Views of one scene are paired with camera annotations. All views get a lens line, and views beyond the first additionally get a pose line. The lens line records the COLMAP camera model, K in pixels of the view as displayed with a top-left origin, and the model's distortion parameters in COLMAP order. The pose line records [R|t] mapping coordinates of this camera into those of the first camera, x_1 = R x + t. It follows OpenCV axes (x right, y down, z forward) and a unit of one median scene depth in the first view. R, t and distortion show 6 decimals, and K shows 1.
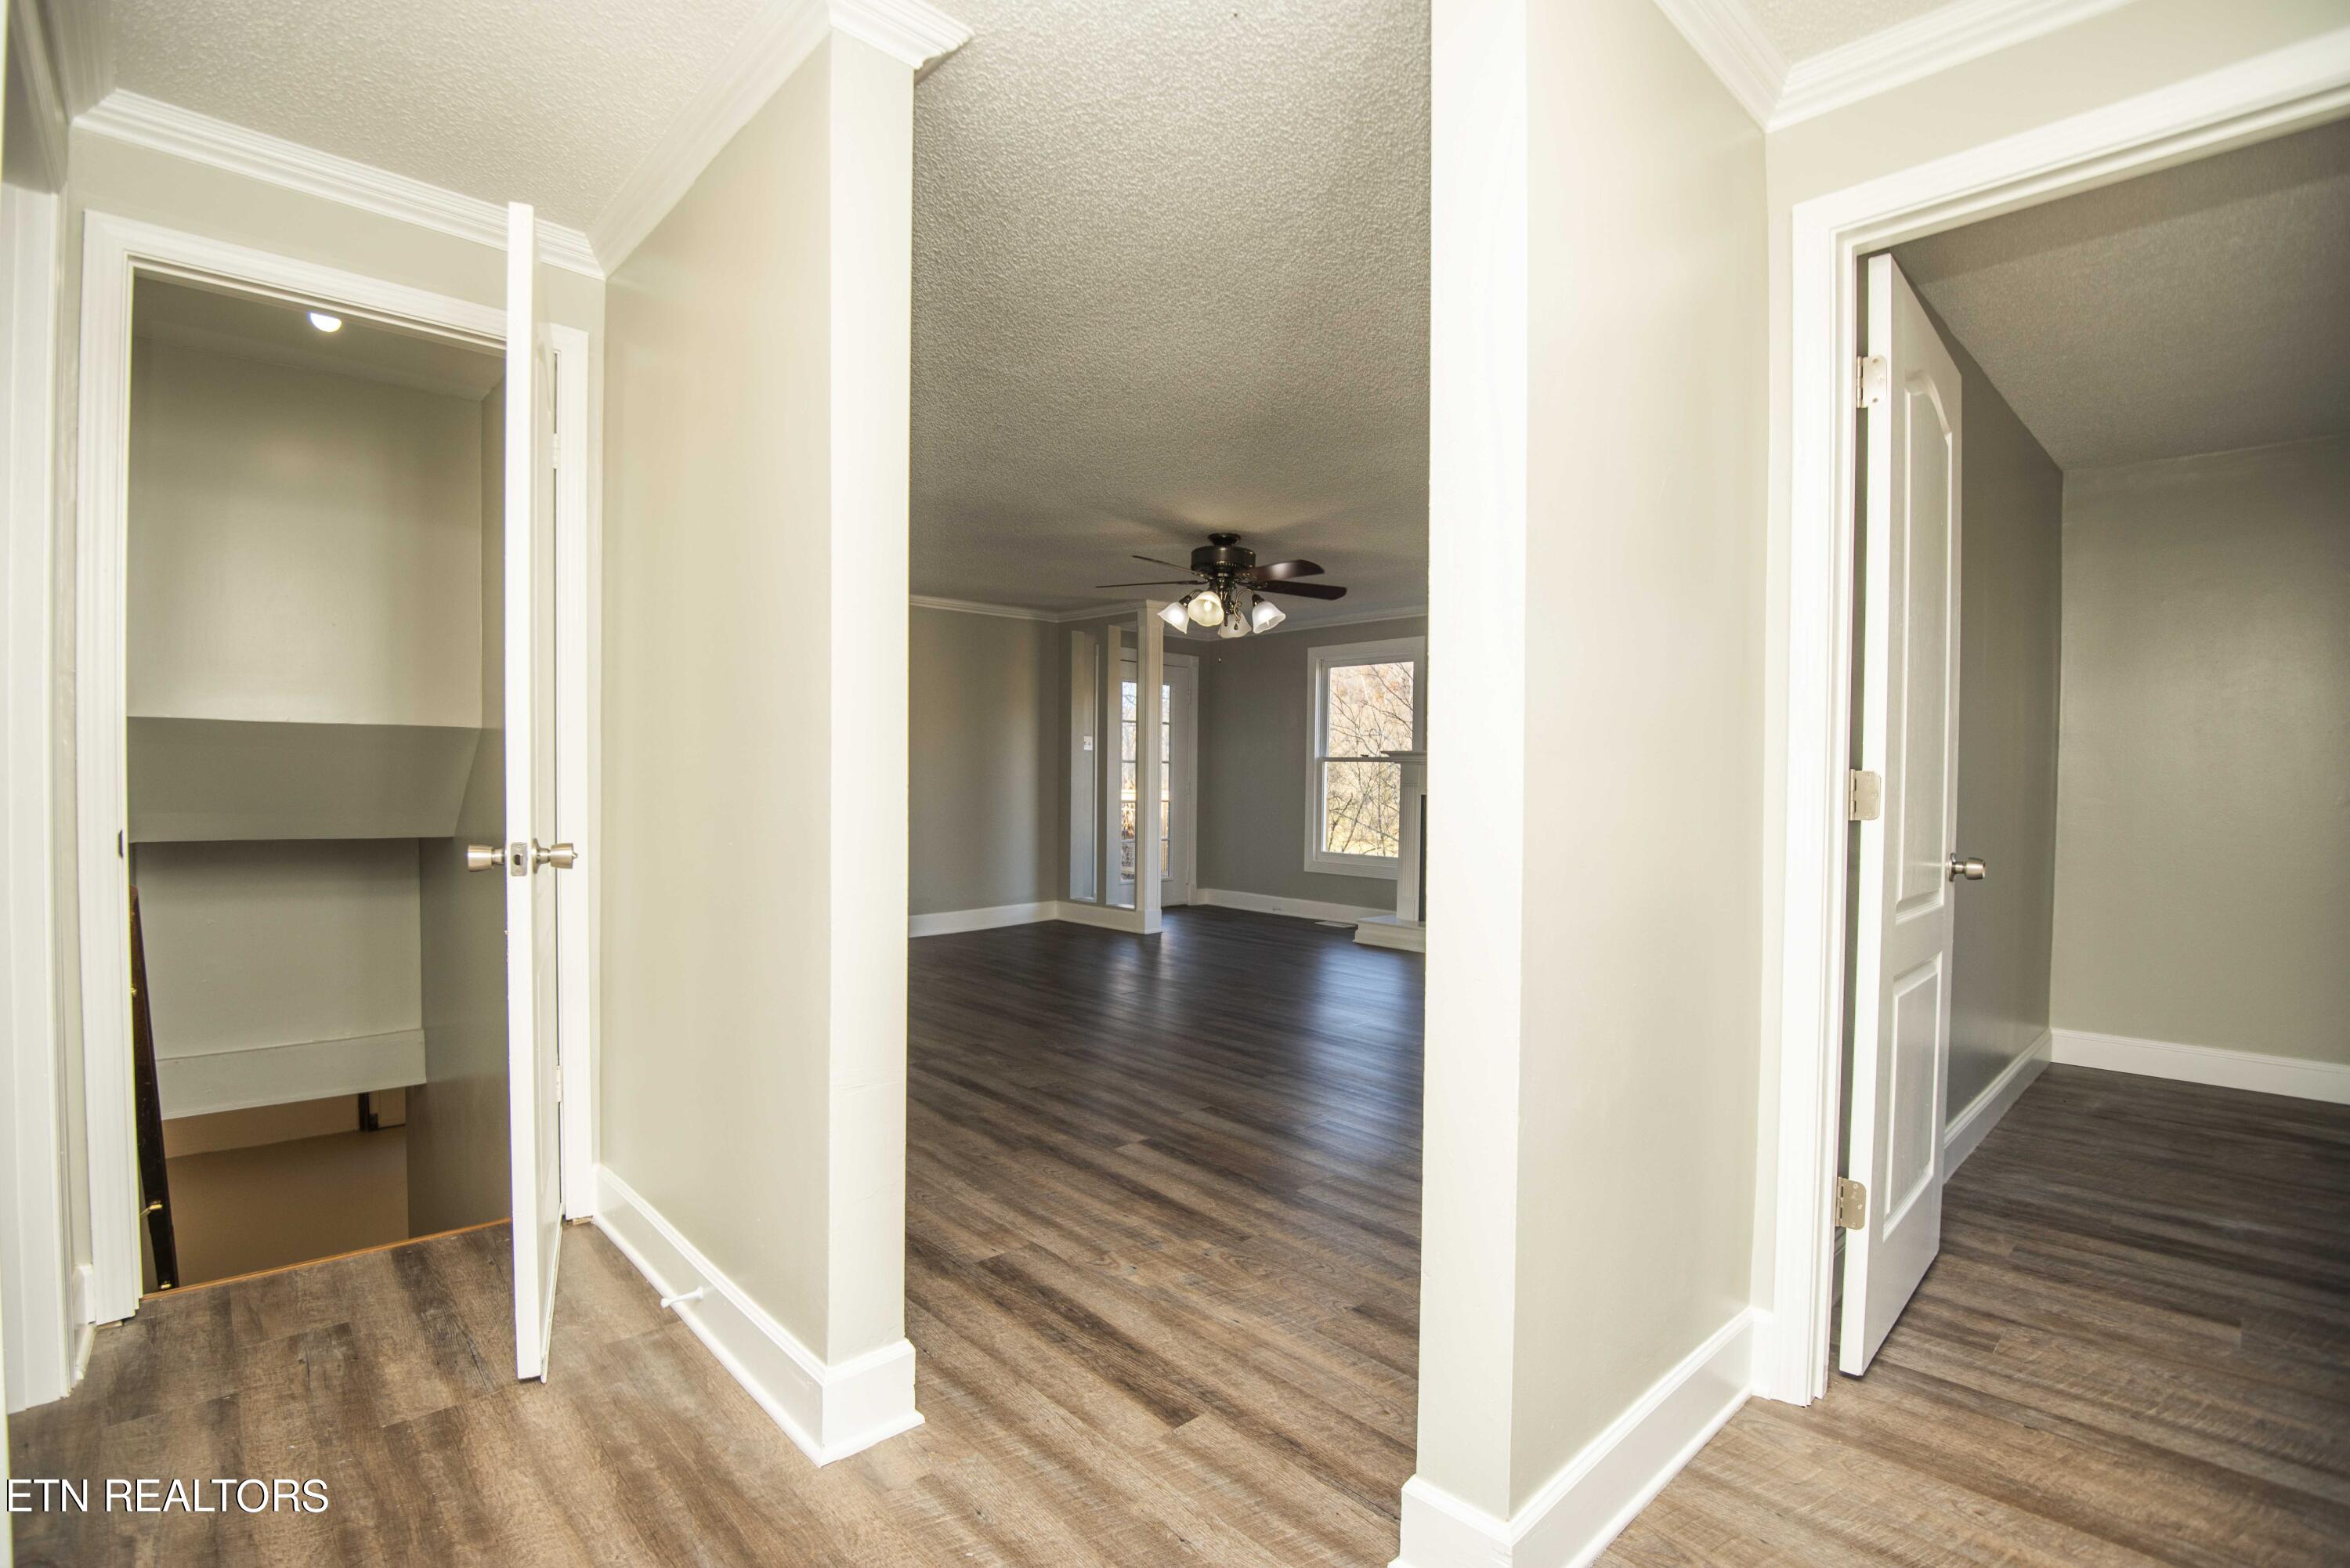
lens RADIAL K [[1071.9, 0, 1172.7], [0, 1071.9, 802.3], [0, 0, 1]] dist [-0.008225, -0.020010]
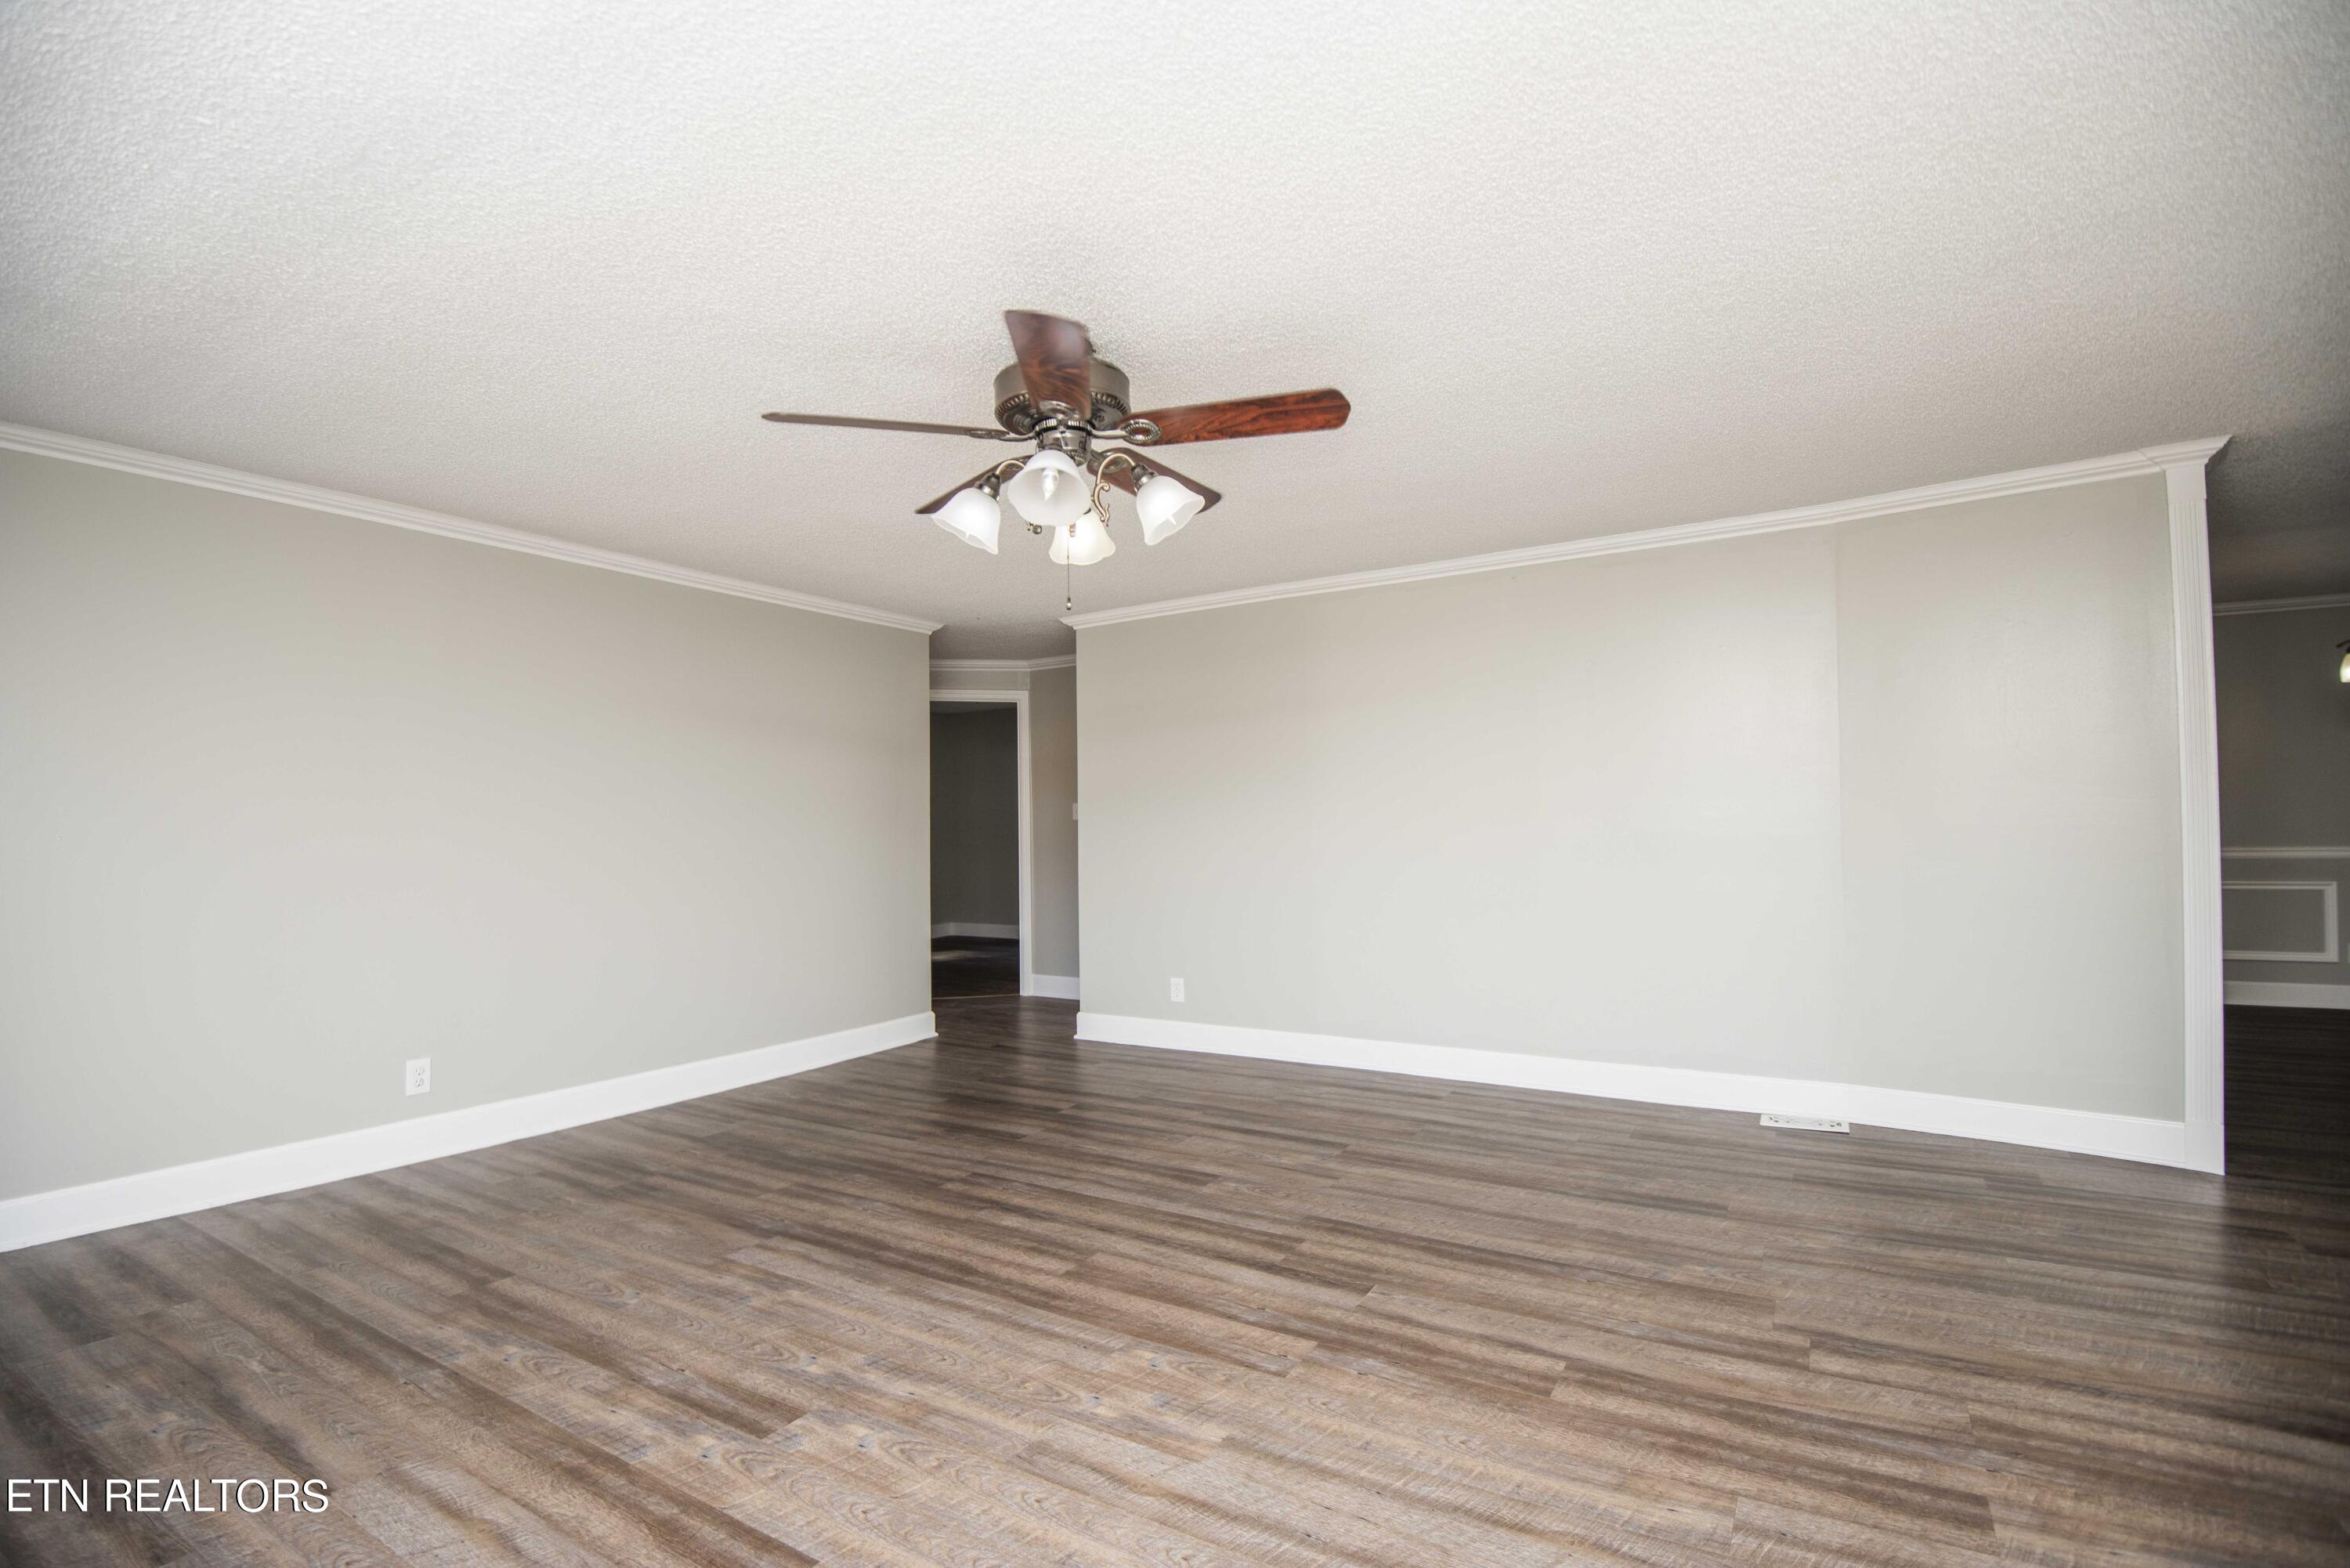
lens RADIAL K [[1071.9, 0, 1172.7], [0, 1071.9, 802.3], [0, 0, 1]] dist [-0.008225, -0.020010]
pose [[-0.962307, -0.002823, -0.271952, 0.125045], [-0.000857, 0.999973, -0.007347, -0.040611], [0.271965, -0.006837, -0.962283, 1.425547]]
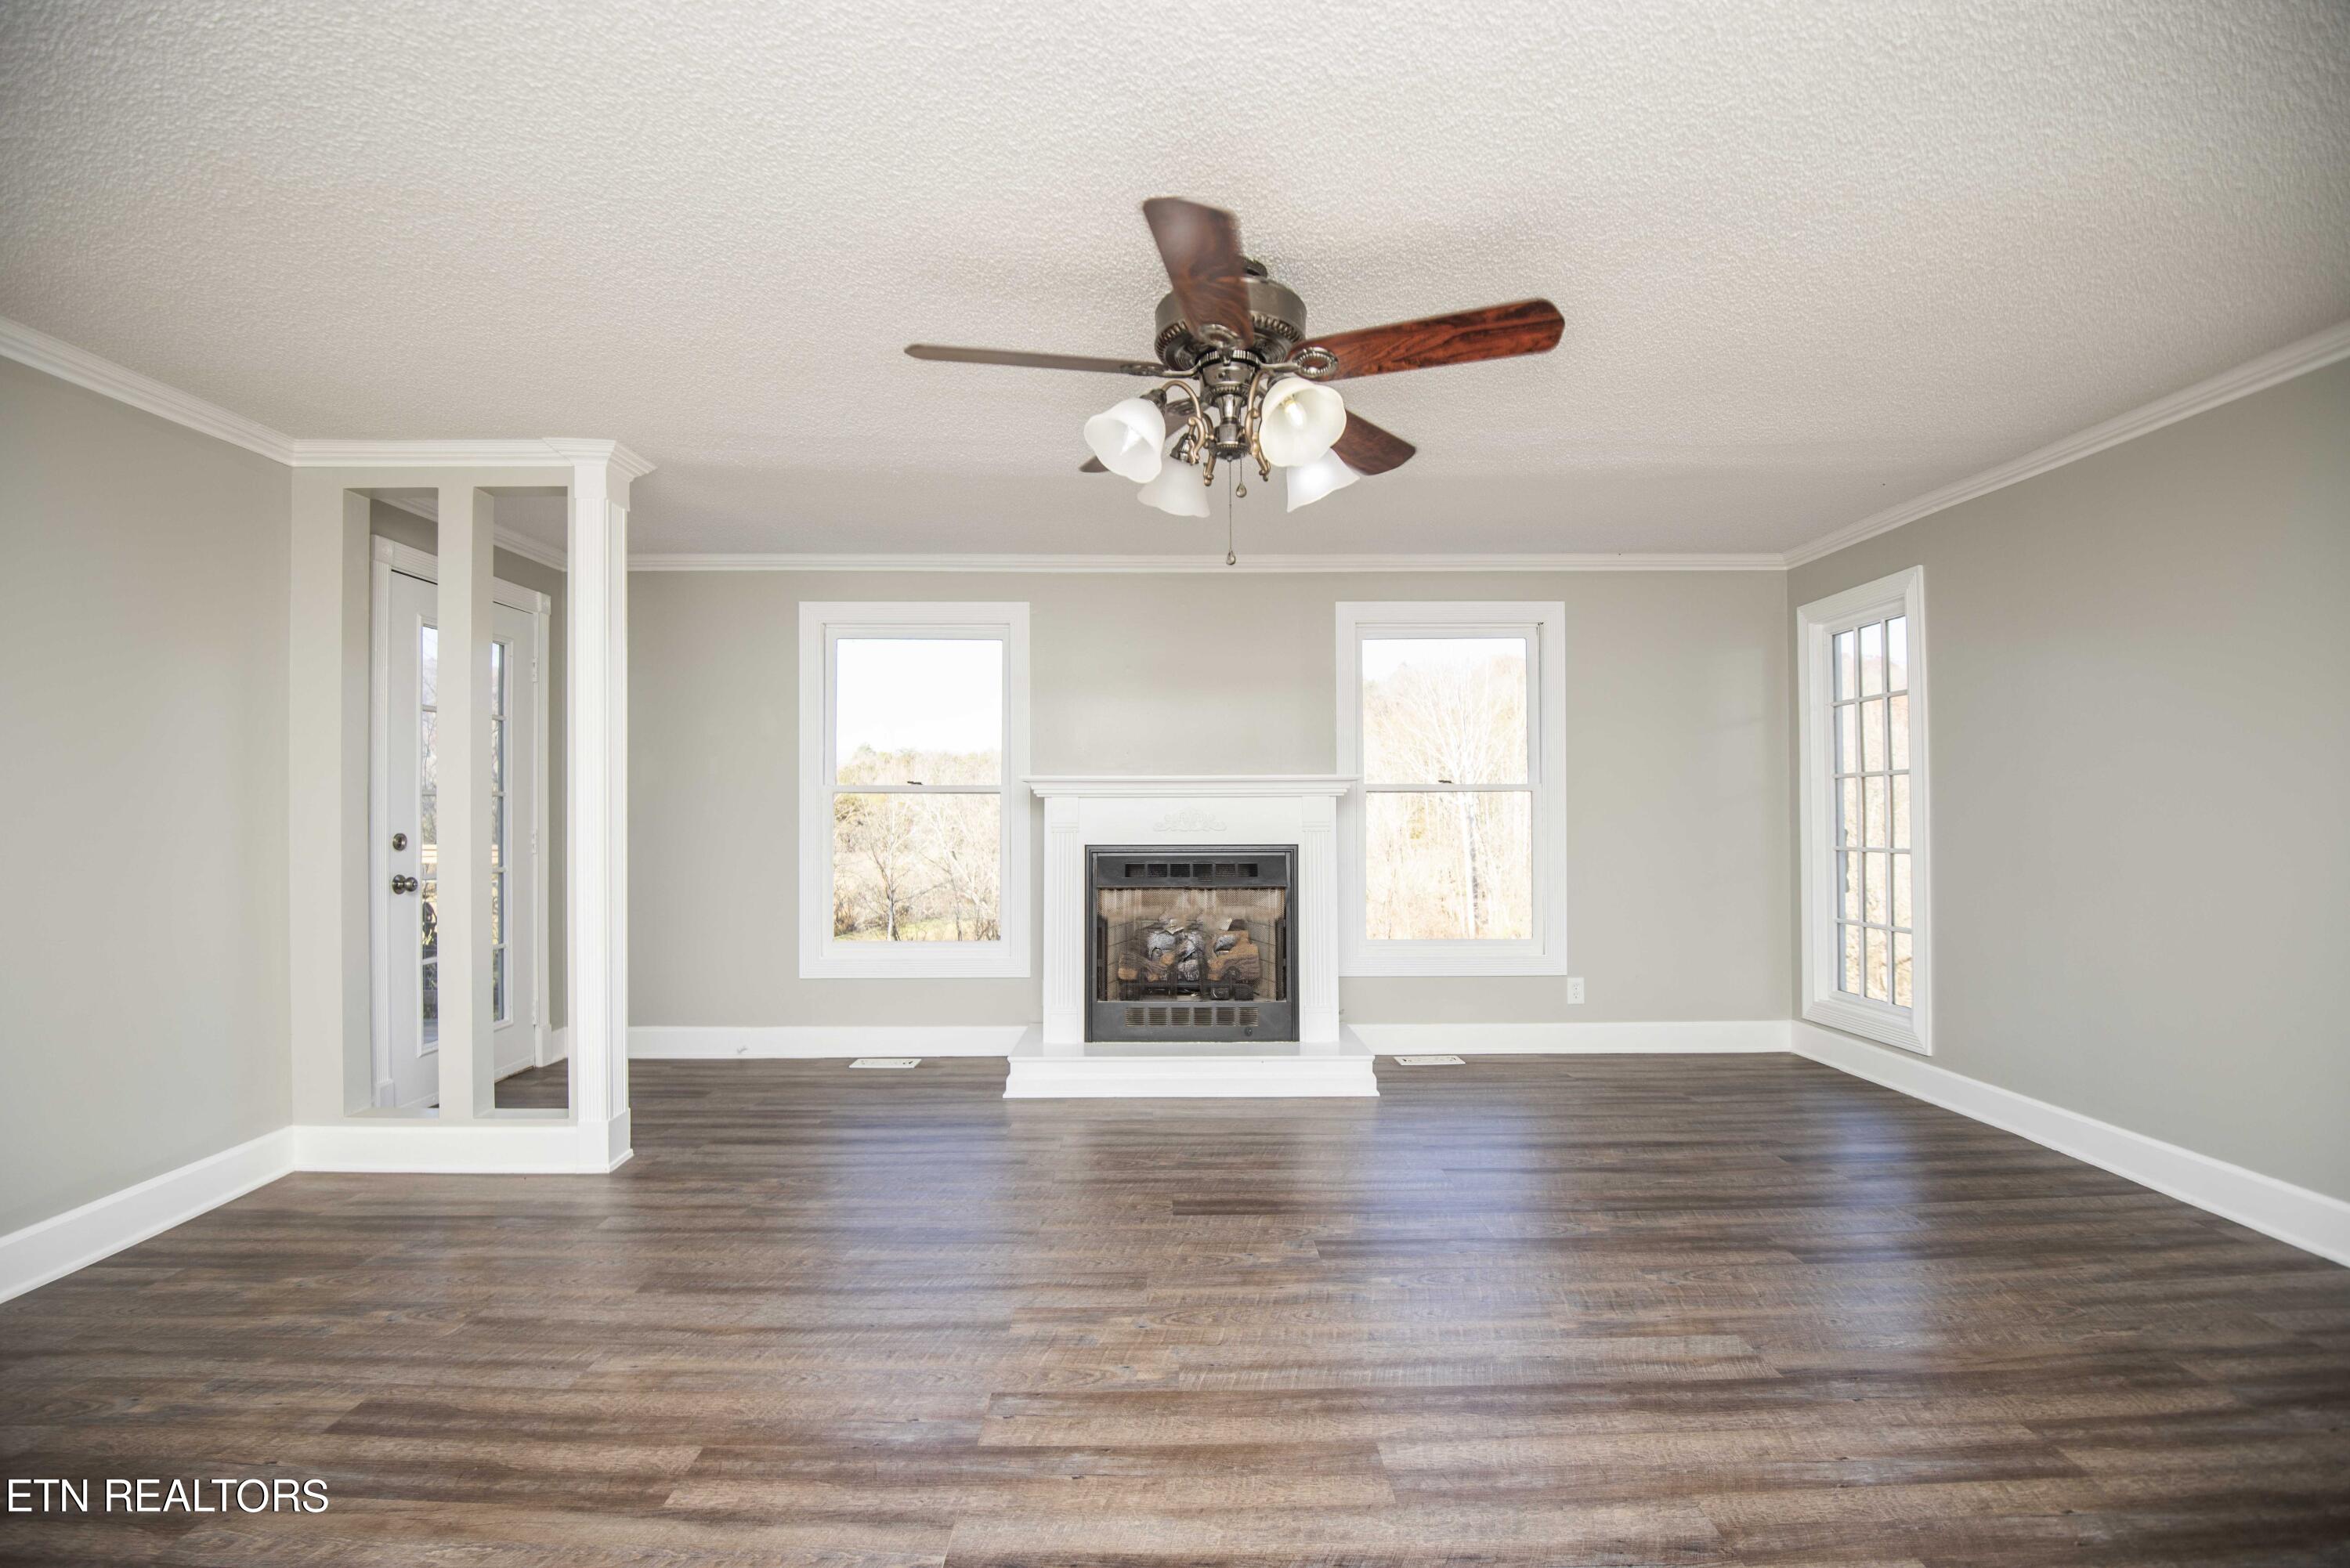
lens RADIAL K [[1071.9, 0, 1172.7], [0, 1071.9, 802.3], [0, 0, 1]] dist [-0.008225, -0.020010]
pose [[0.669795, -0.009364, 0.742487, -0.279642], [0.026507, 0.999585, -0.011305, -0.031935], [-0.742073, 0.027253, 0.669765, 0.710875]]
